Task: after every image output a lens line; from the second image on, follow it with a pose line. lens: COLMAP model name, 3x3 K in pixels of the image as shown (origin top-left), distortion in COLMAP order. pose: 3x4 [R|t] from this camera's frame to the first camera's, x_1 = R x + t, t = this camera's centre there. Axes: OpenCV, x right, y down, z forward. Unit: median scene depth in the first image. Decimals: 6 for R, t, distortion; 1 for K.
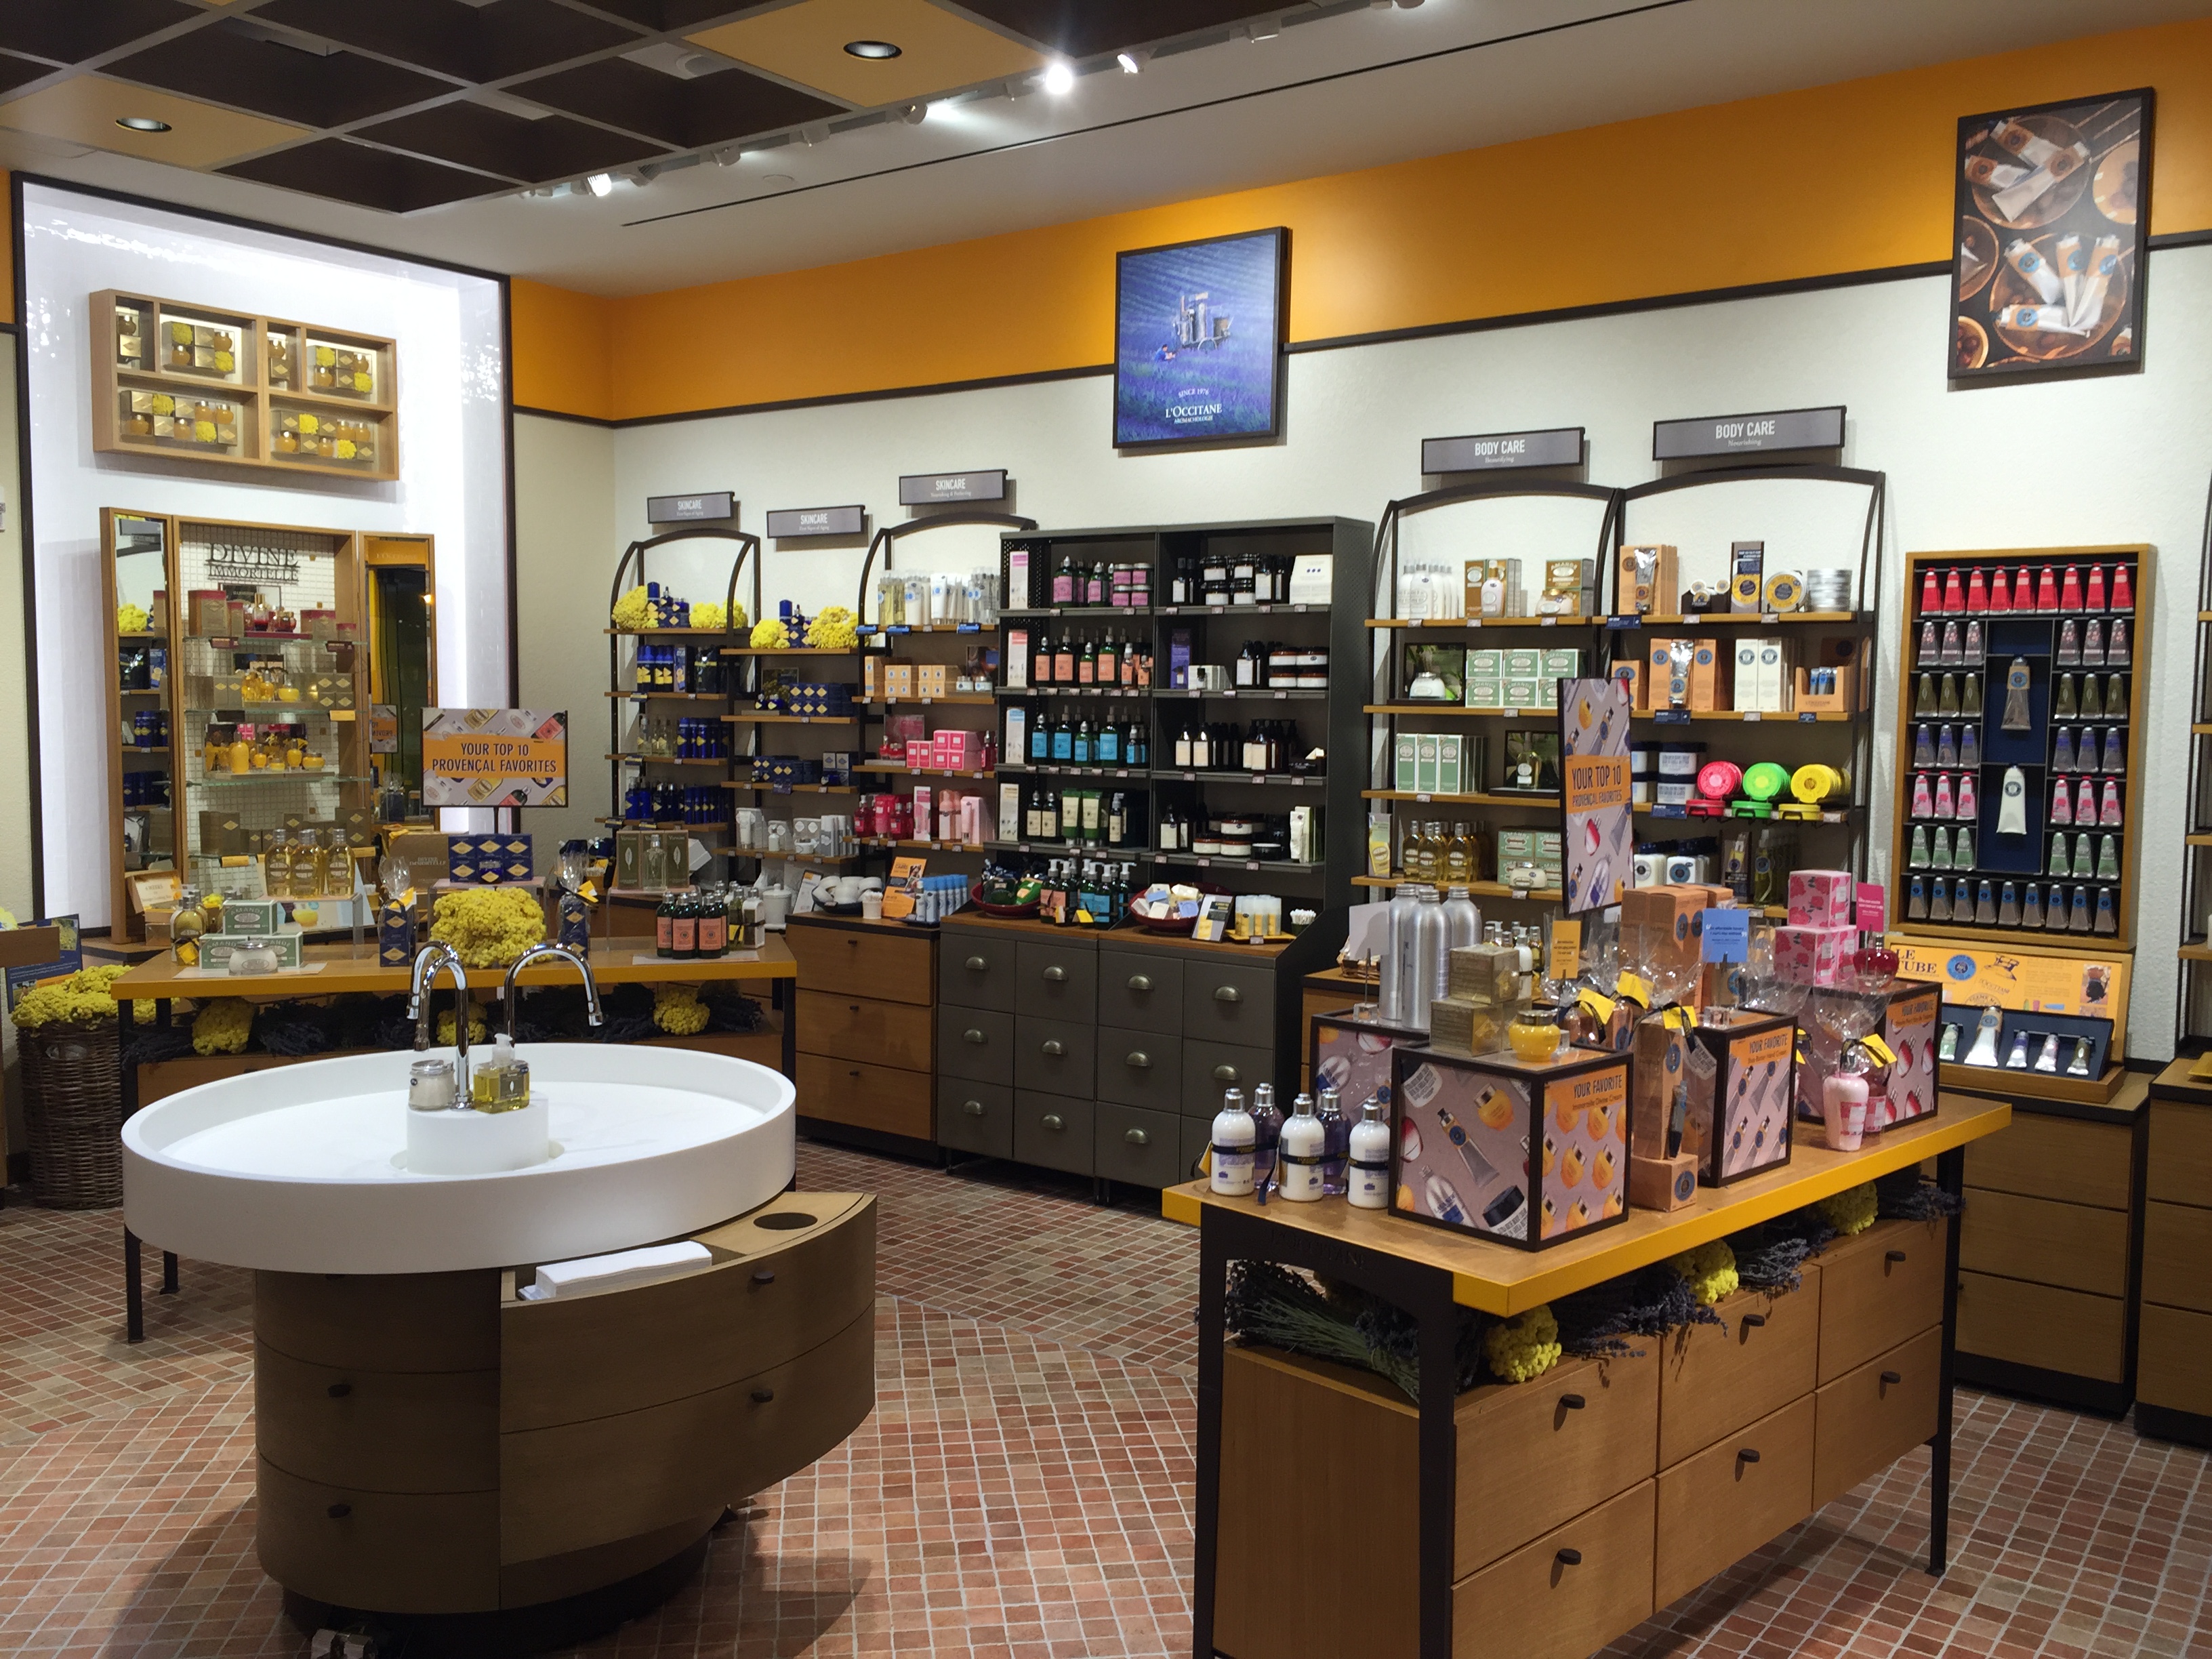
lens RADIAL K [[1871.3, 0, 1111.3], [0, 1871.3, 816.7], [0, 0, 1]] dist [0.090093, -0.107992]
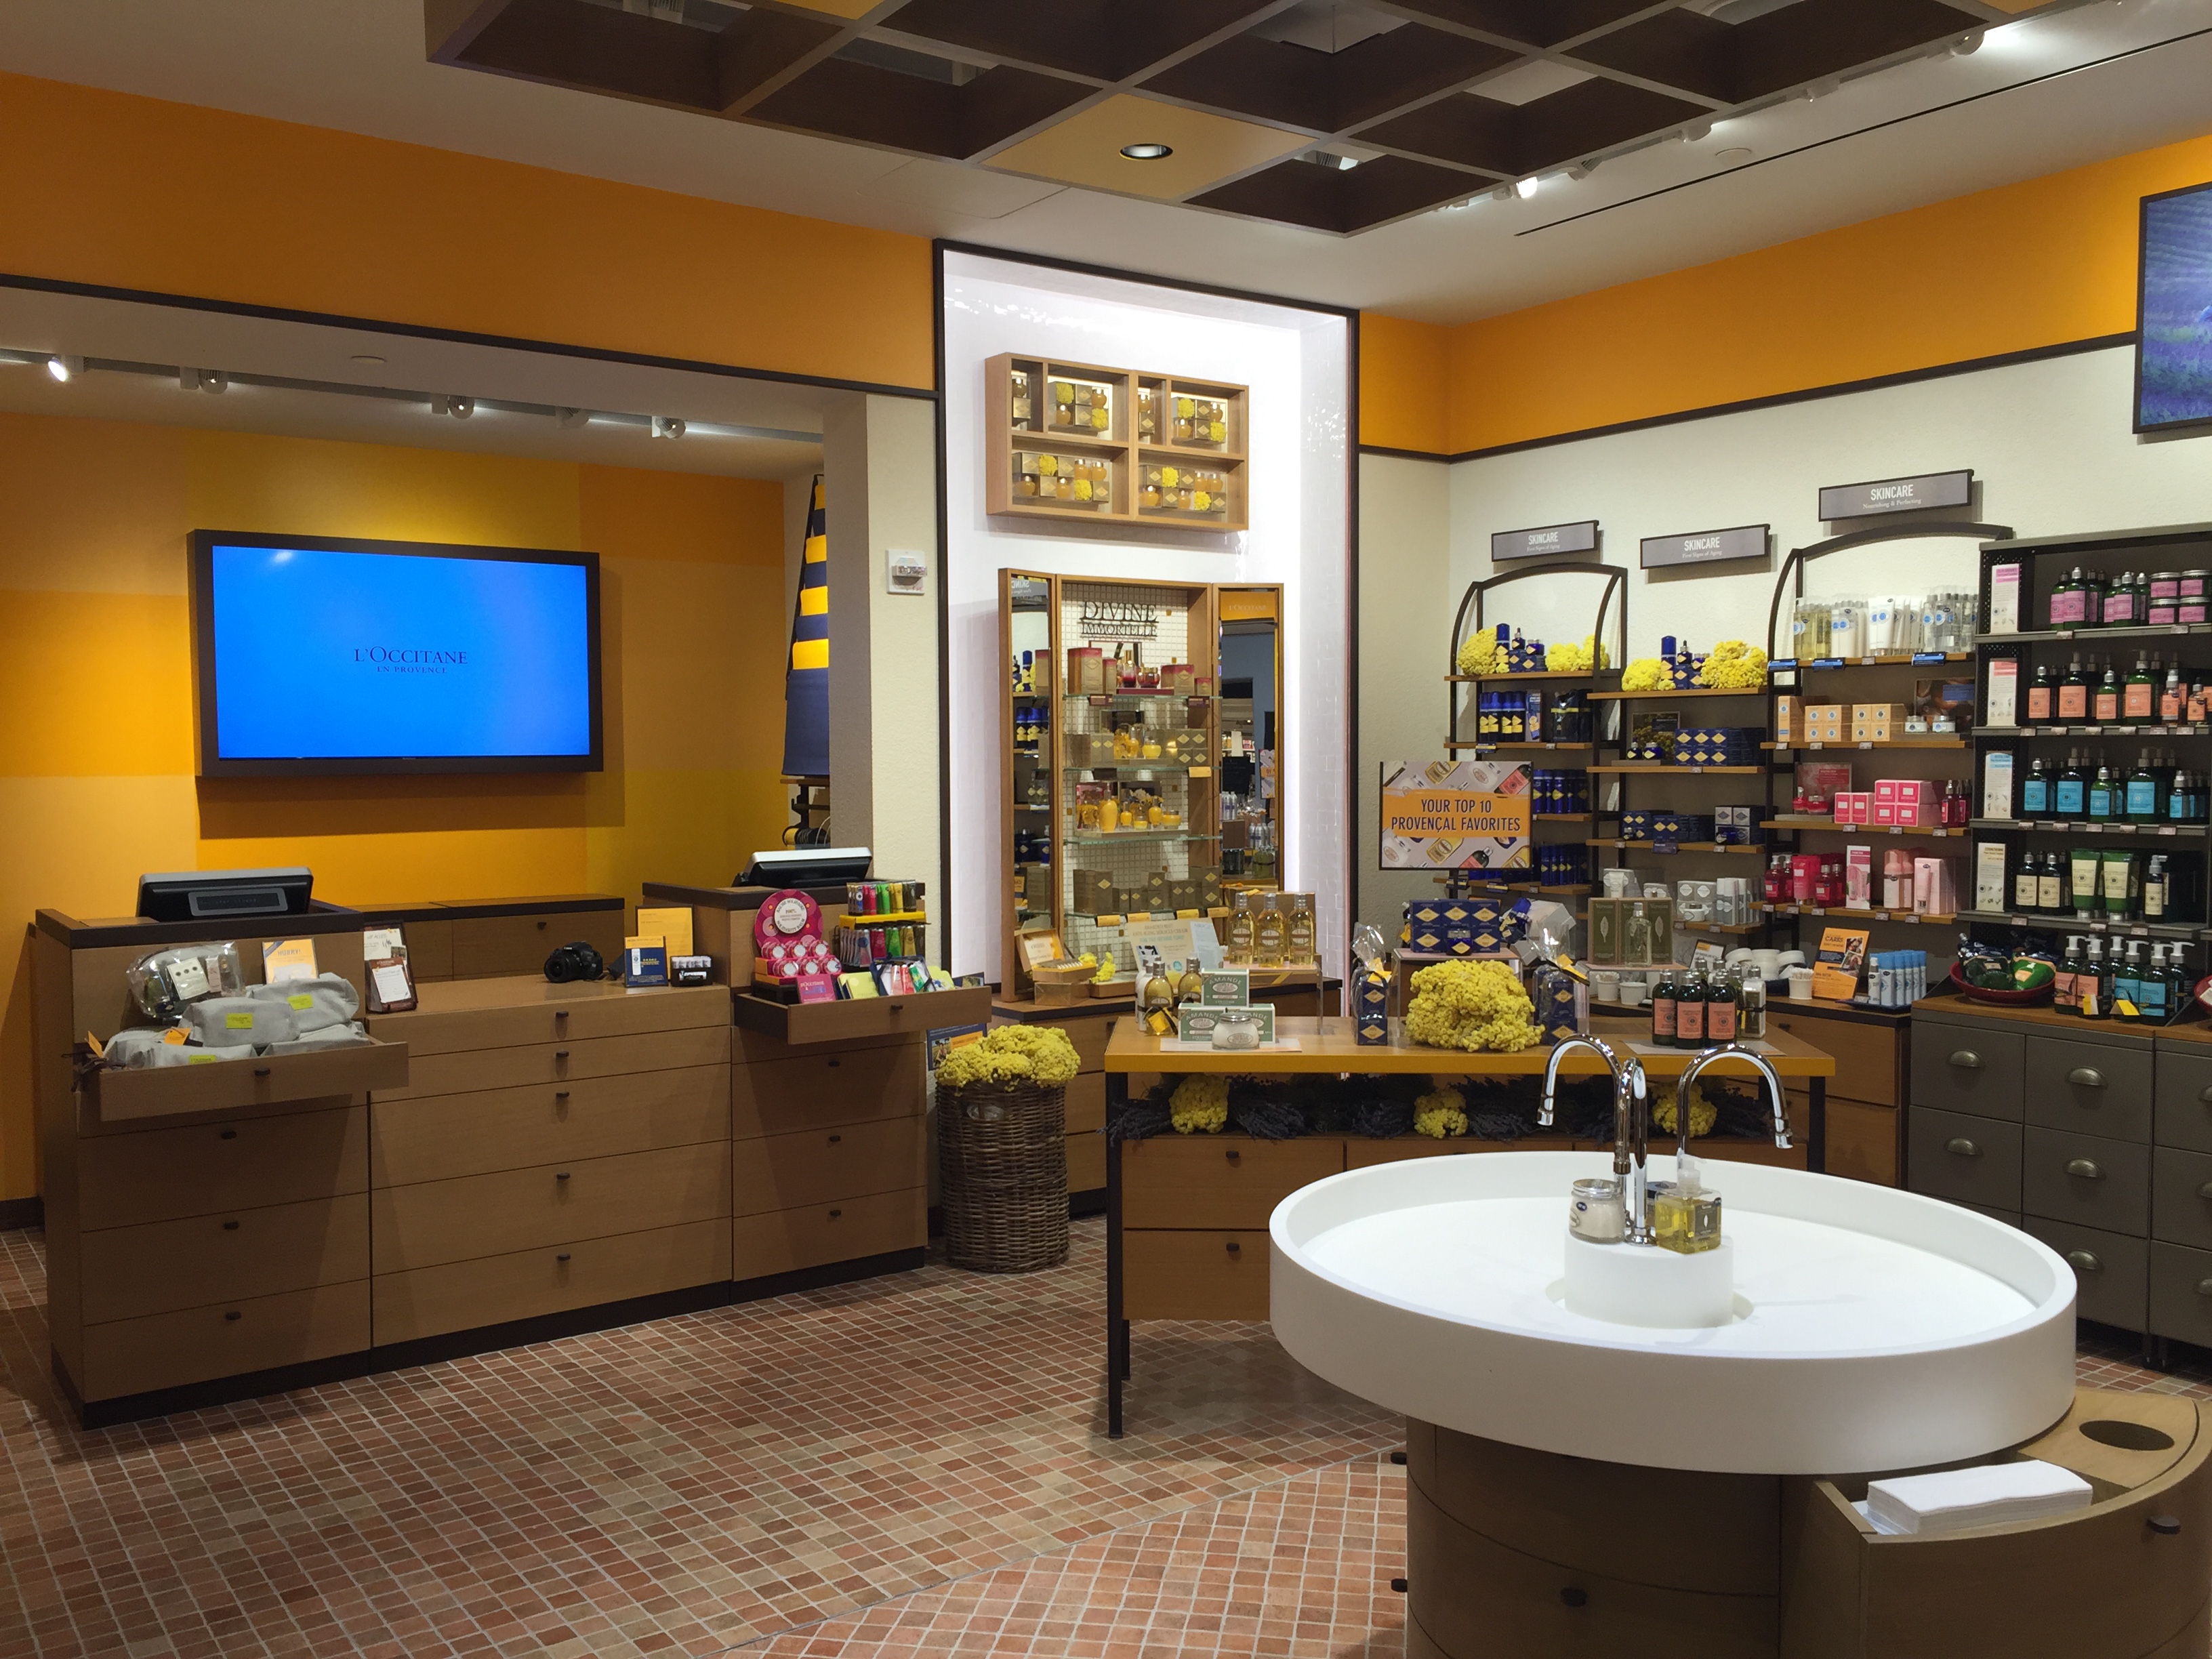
lens RADIAL K [[1871.3, 0, 1111.3], [0, 1871.3, 816.7], [0, 0, 1]] dist [0.090093, -0.107992]
pose [[0.950476, -0.003418, -0.310780, -0.163110], [-0.005367, 0.999610, -0.027408, -0.003980], [0.310752, 0.027719, 0.950087, 0.075969]]
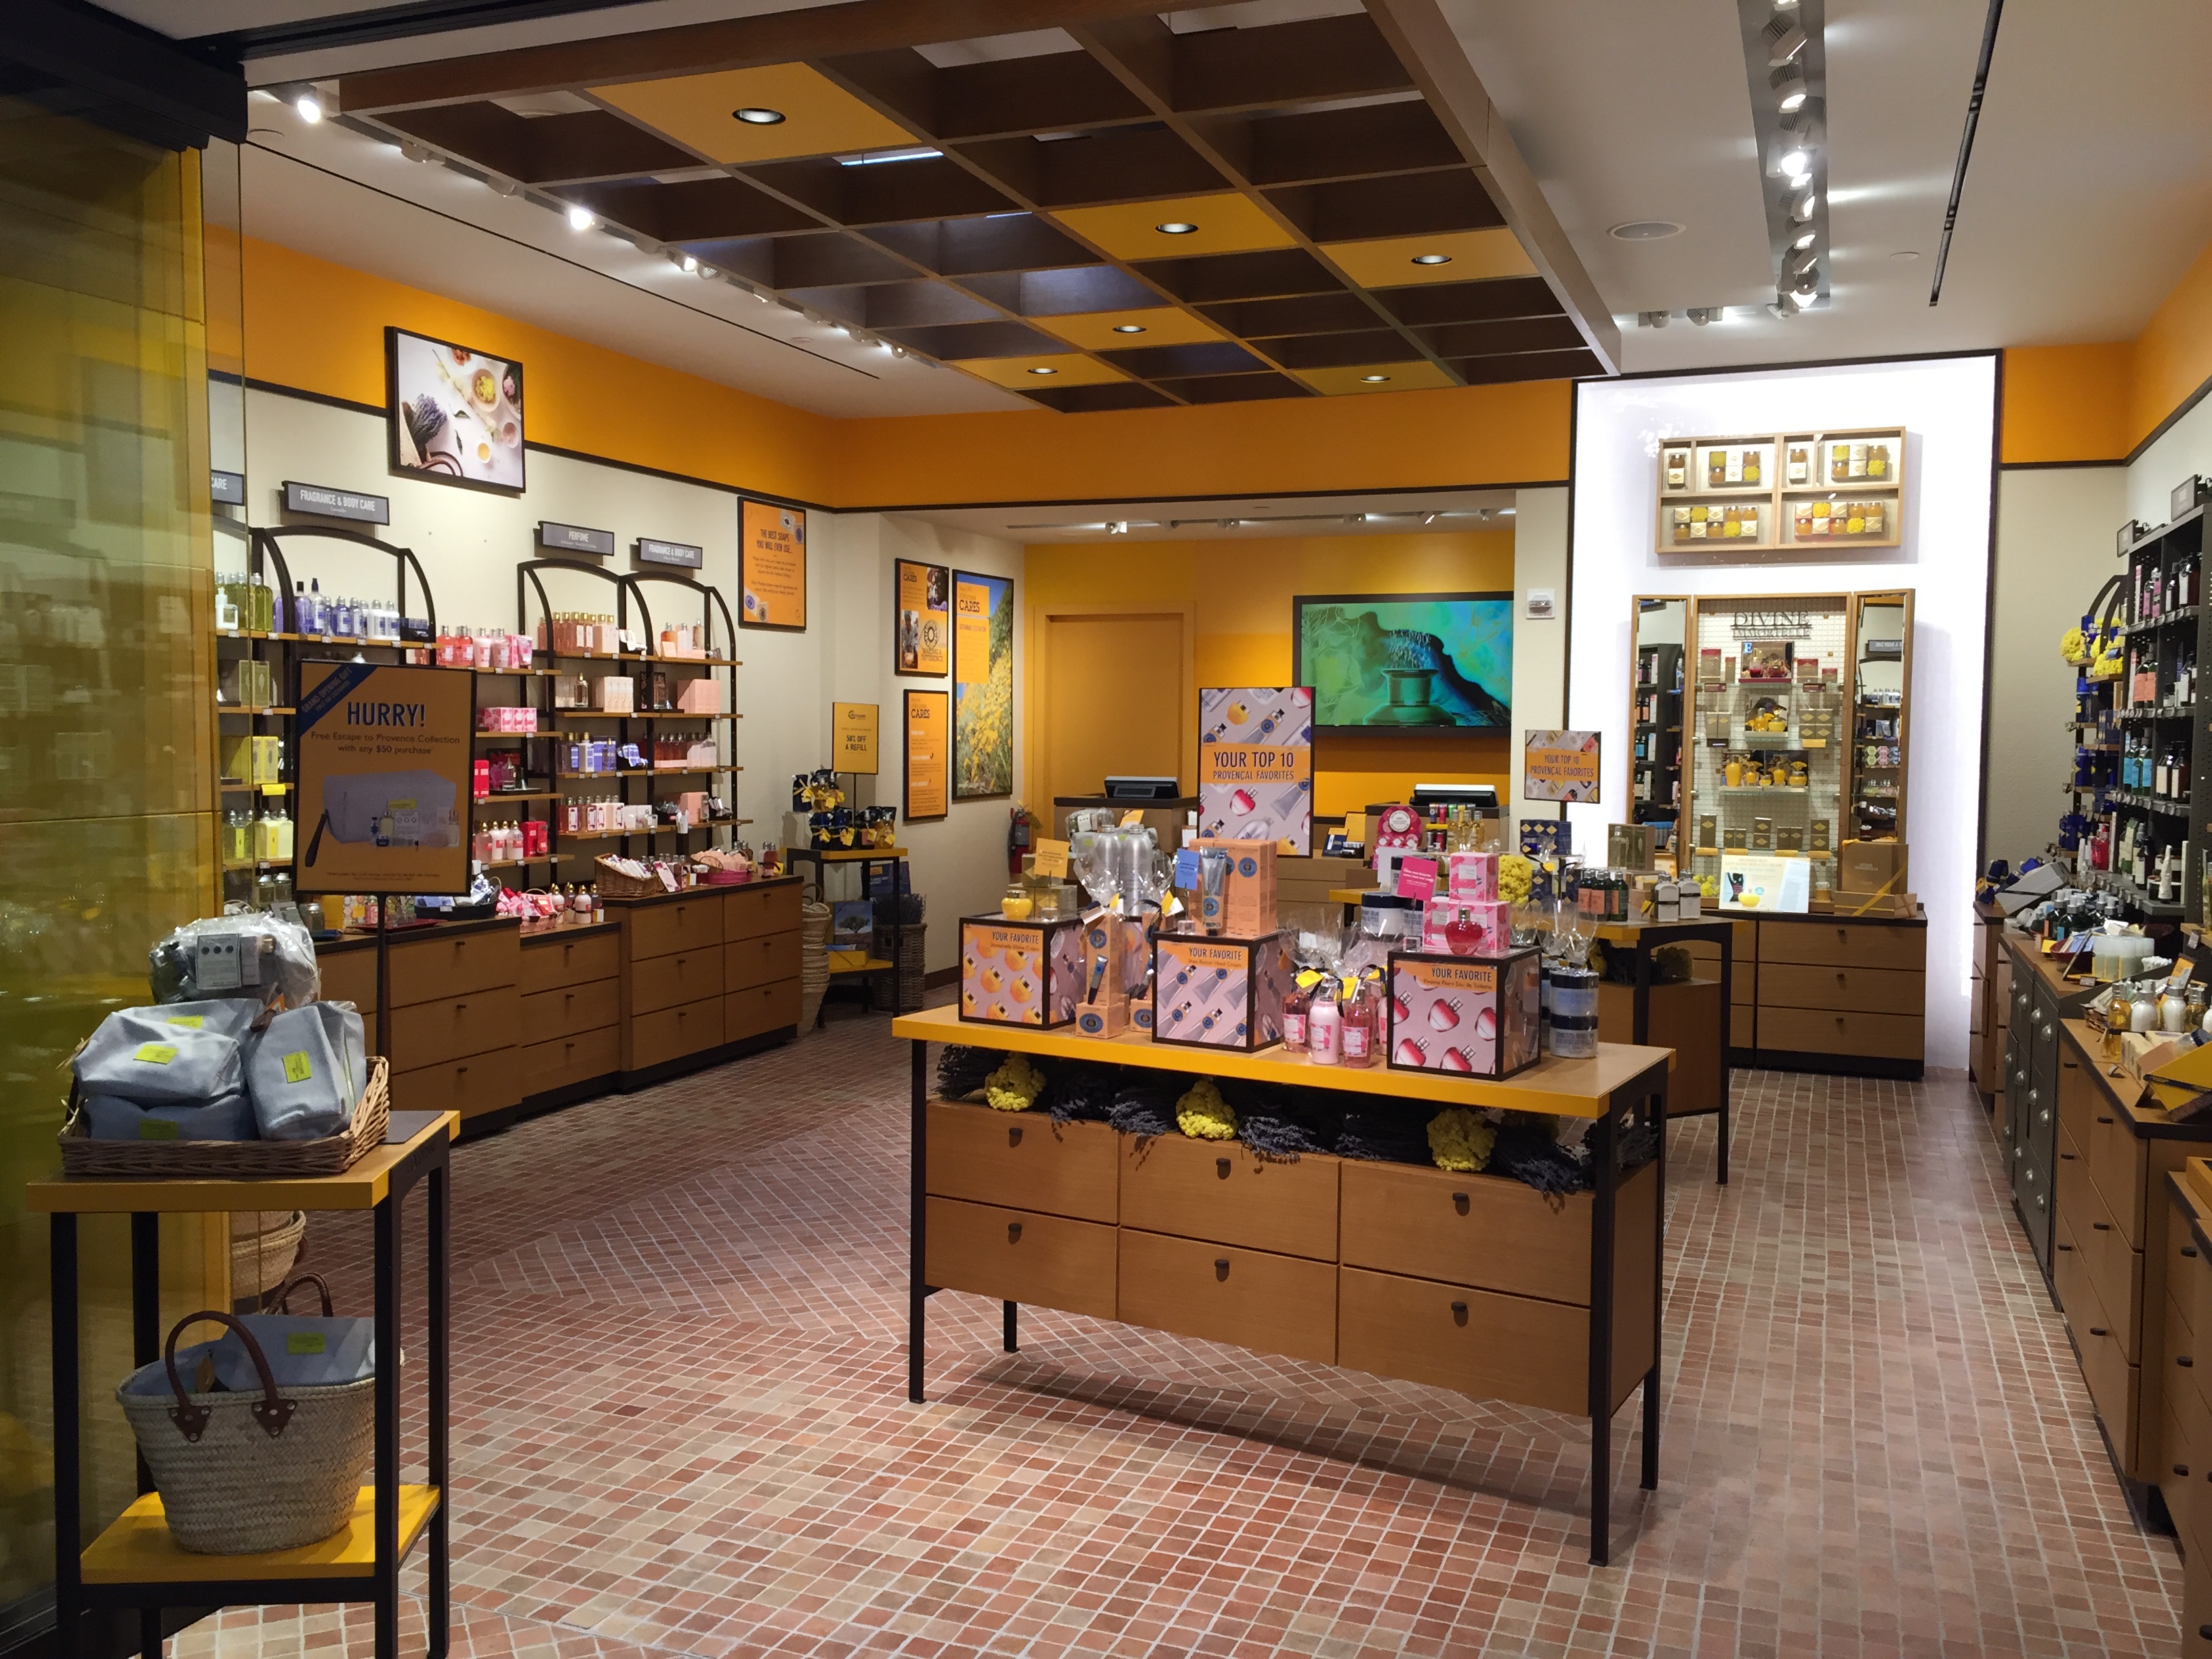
lens RADIAL K [[1871.3, 0, 1111.3], [0, 1871.3, 816.7], [0, 0, 1]] dist [0.090093, -0.107992]
pose [[0.271044, 0.040540, -0.961713, 0.715568], [-0.069900, 0.997304, 0.022340, -0.001369], [0.960026, 0.061169, 0.273147, 0.246106]]
